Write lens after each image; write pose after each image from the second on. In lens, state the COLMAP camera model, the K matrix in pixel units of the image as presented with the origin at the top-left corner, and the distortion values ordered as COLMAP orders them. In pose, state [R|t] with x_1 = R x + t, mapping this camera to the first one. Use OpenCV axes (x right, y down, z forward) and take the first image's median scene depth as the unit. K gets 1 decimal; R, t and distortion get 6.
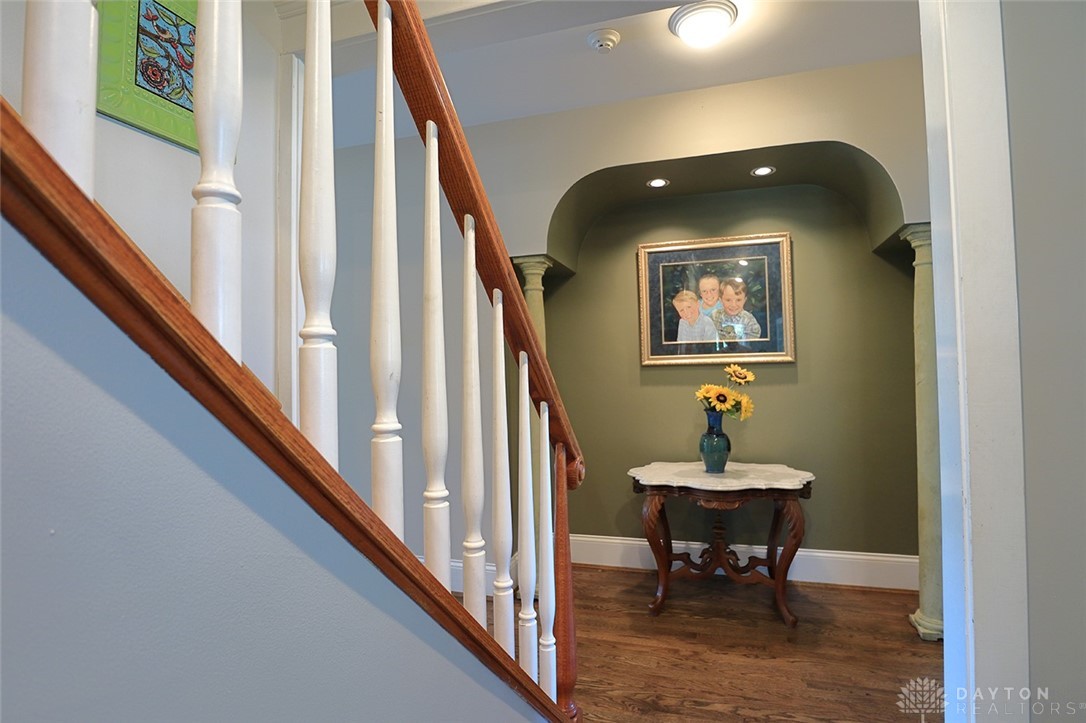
lens RADIAL K [[556.4, 0, 543.2], [0, 556.4, 357.0], [0, 0, 1]] dist [-0.005878, -0.000272]
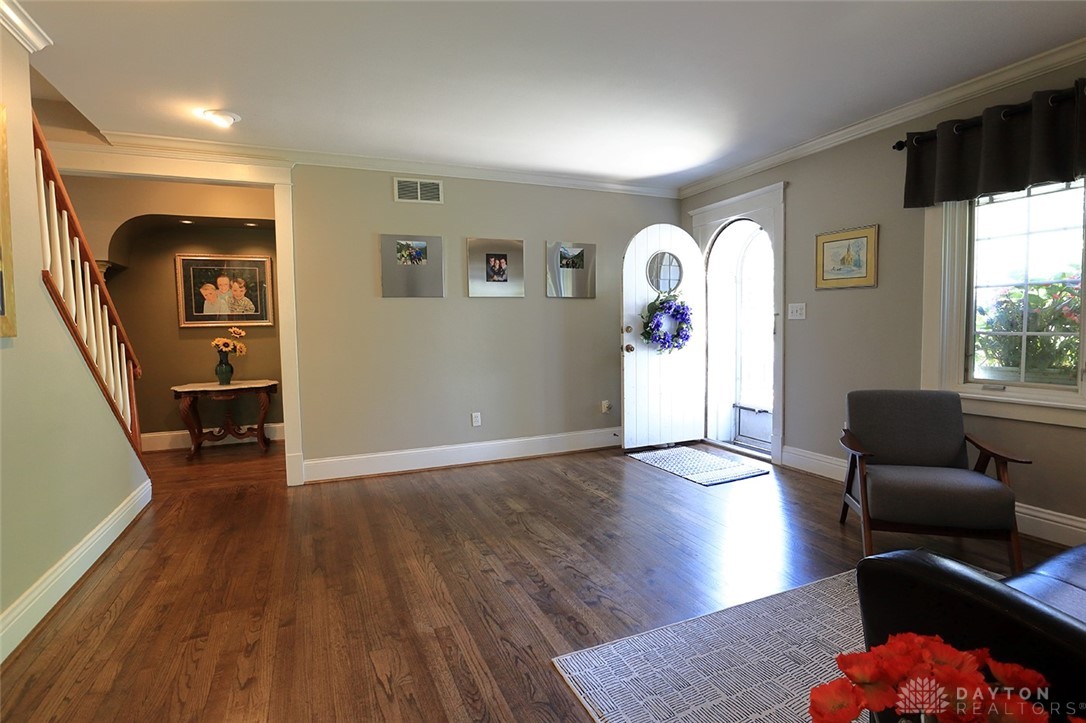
lens RADIAL K [[556.4, 0, 541.6], [0, 556.4, 359.6], [0, 0, 1]] dist [-0.005878, -0.000272]
pose [[0.758352, -0.035836, 0.650860, -0.091622], [-0.017550, 0.997003, 0.075342, -0.034442], [-0.651609, -0.068558, 0.755450, -1.027045]]
